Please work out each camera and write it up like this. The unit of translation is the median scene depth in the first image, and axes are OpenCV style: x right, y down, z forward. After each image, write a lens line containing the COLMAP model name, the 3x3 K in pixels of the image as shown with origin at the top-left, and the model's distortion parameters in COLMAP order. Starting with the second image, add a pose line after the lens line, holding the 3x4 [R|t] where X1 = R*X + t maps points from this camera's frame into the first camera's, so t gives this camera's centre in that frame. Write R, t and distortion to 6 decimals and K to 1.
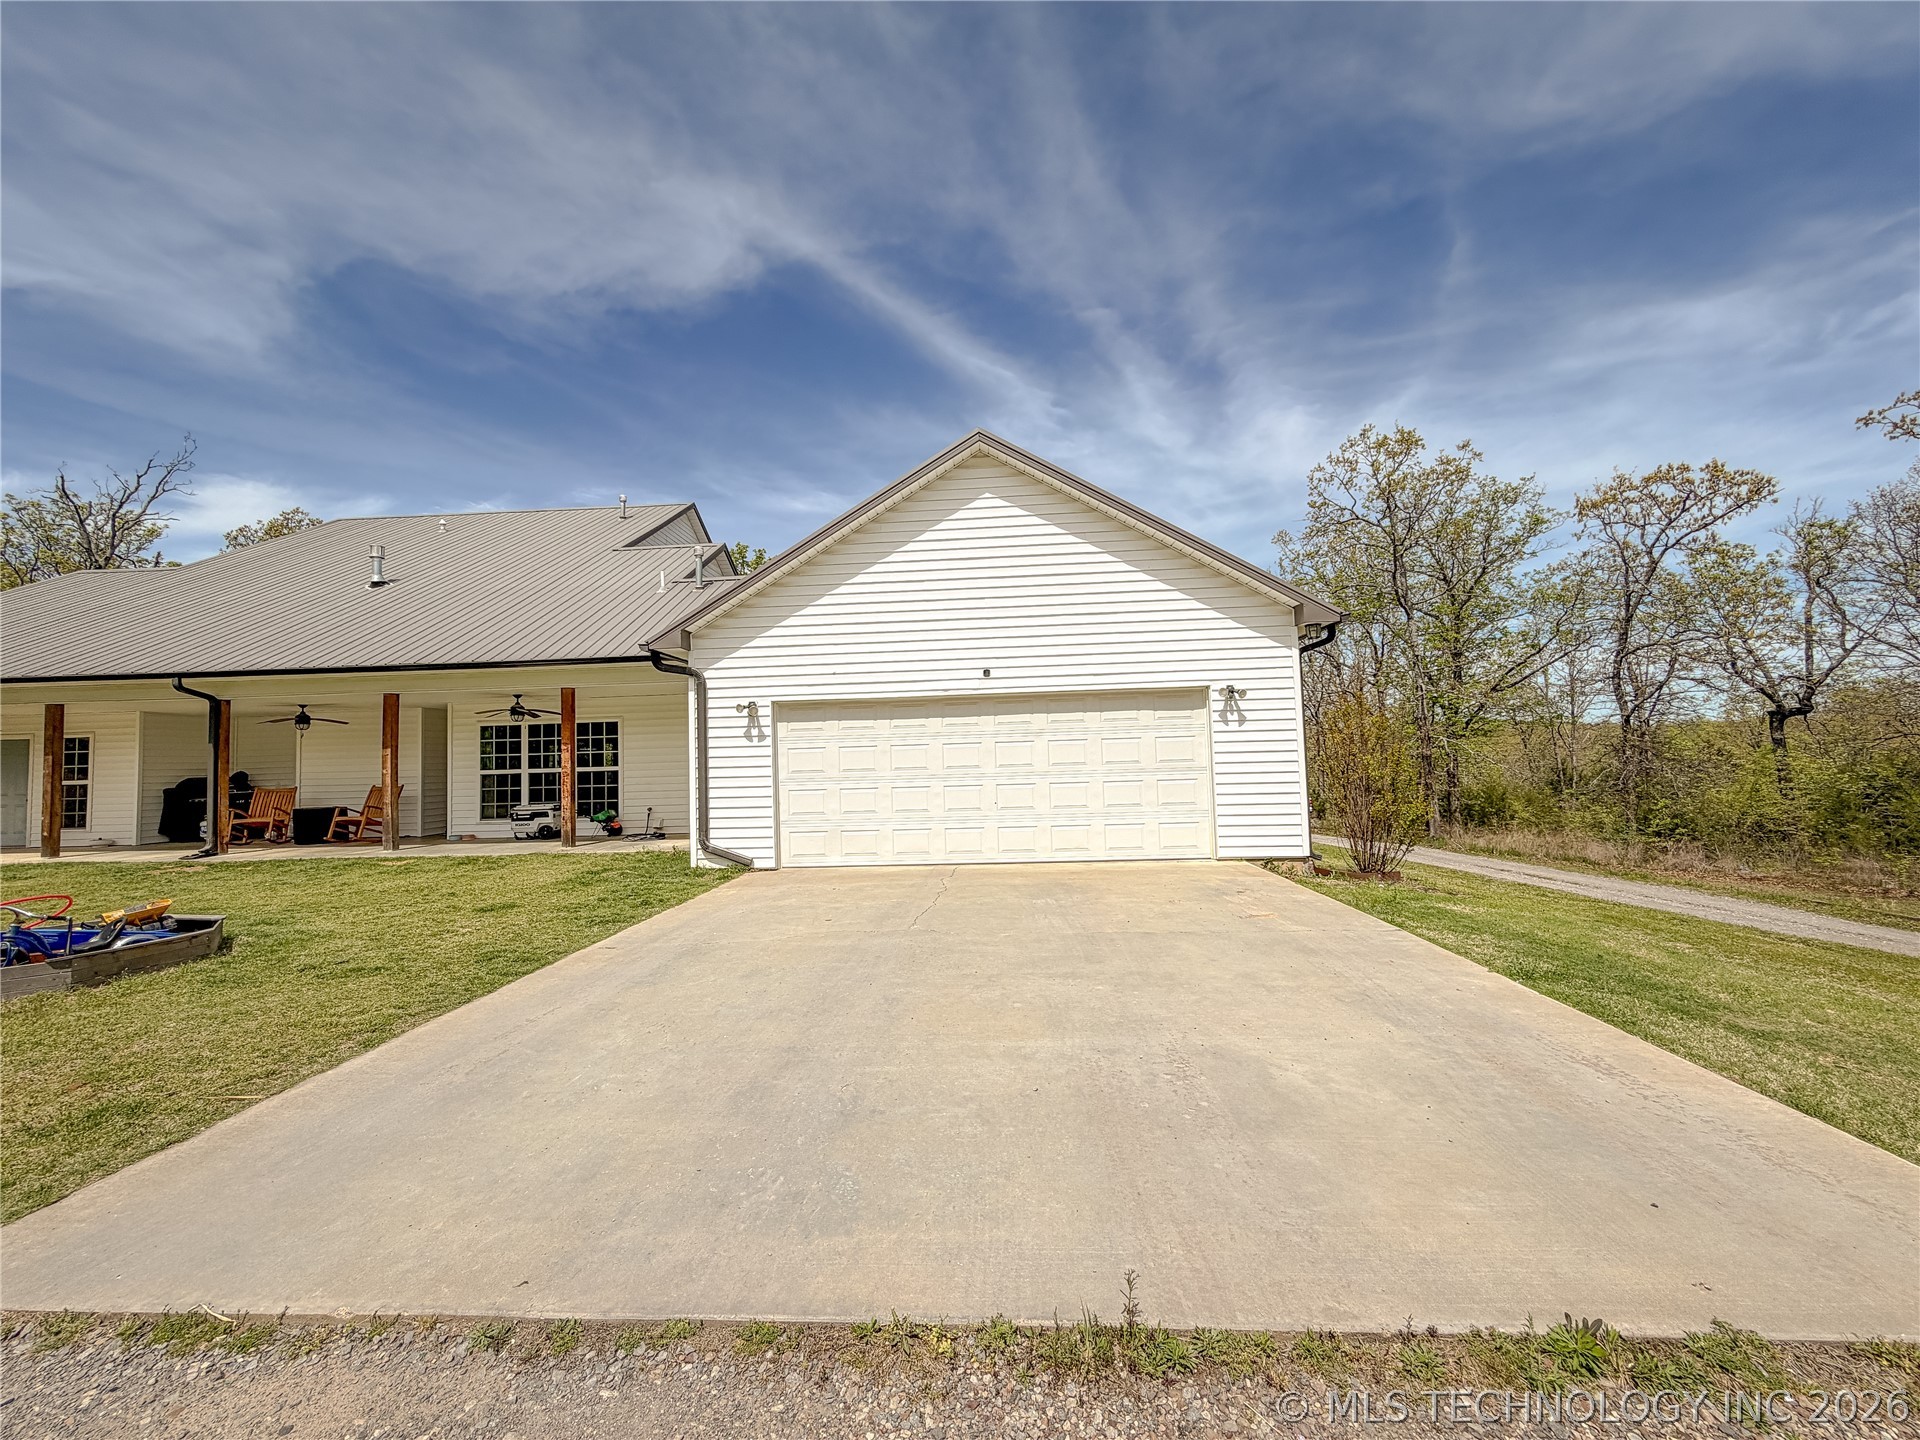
lens RADIAL K [[770.4, 0, 962.8], [0, 770.4, 716.4], [0, 0, 1]] dist [0.003128, 0.000691]
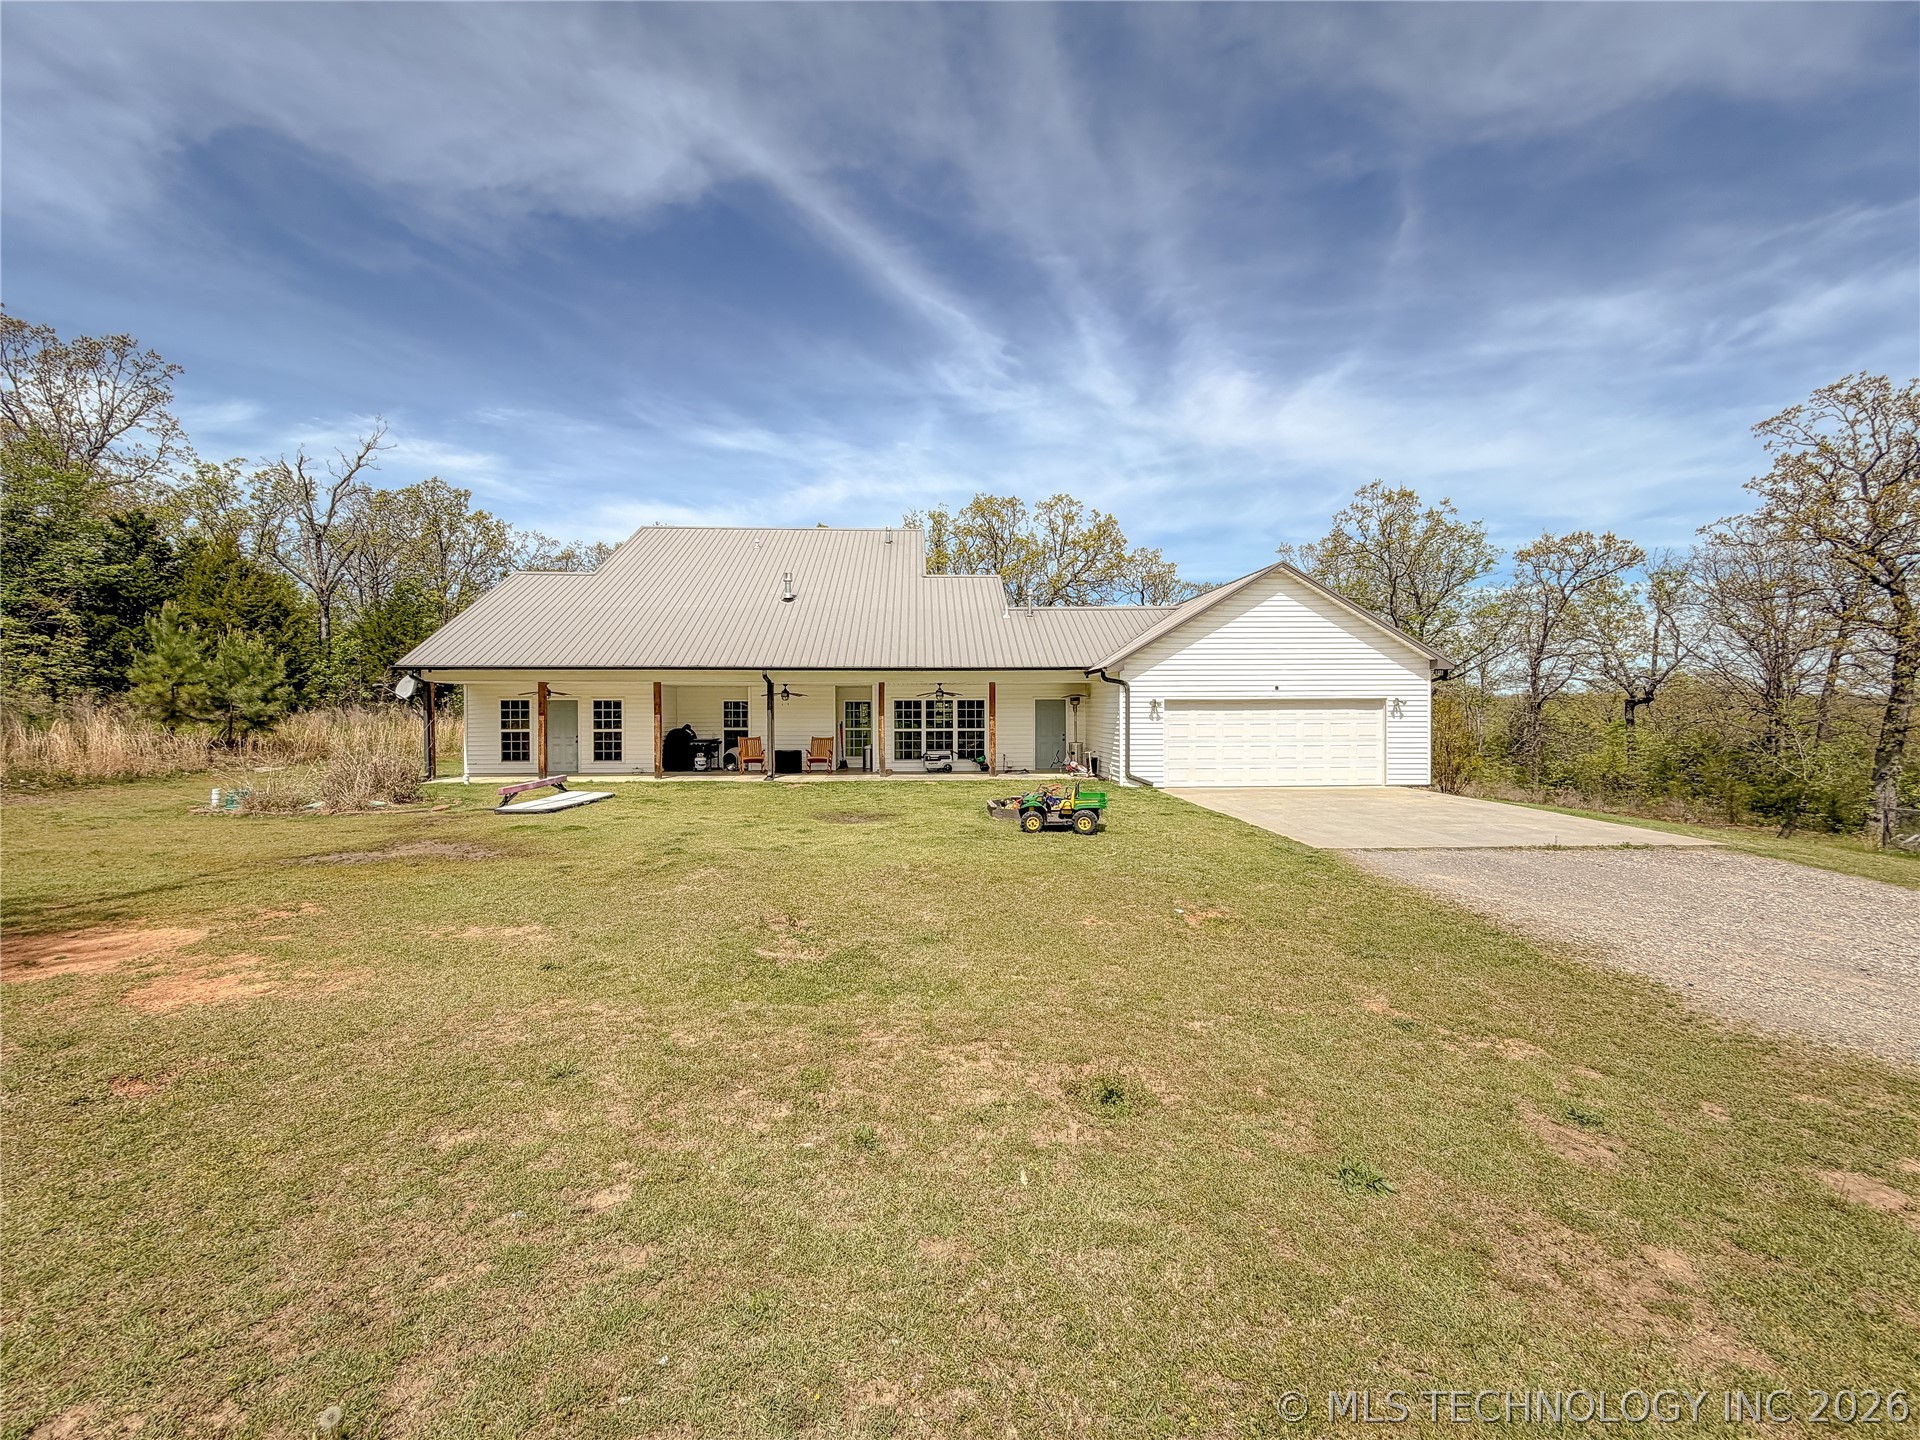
lens RADIAL K [[769.0, 0, 969.7], [0, 769.0, 761.4], [0, 0, 1]] dist [-0.013031, 0.006769]
pose [[0.993771, 0.016241, 0.110255, -0.302528], [-0.029420, 0.992461, 0.118978, -0.025667], [-0.107492, -0.121481, 0.986756, -0.266332]]
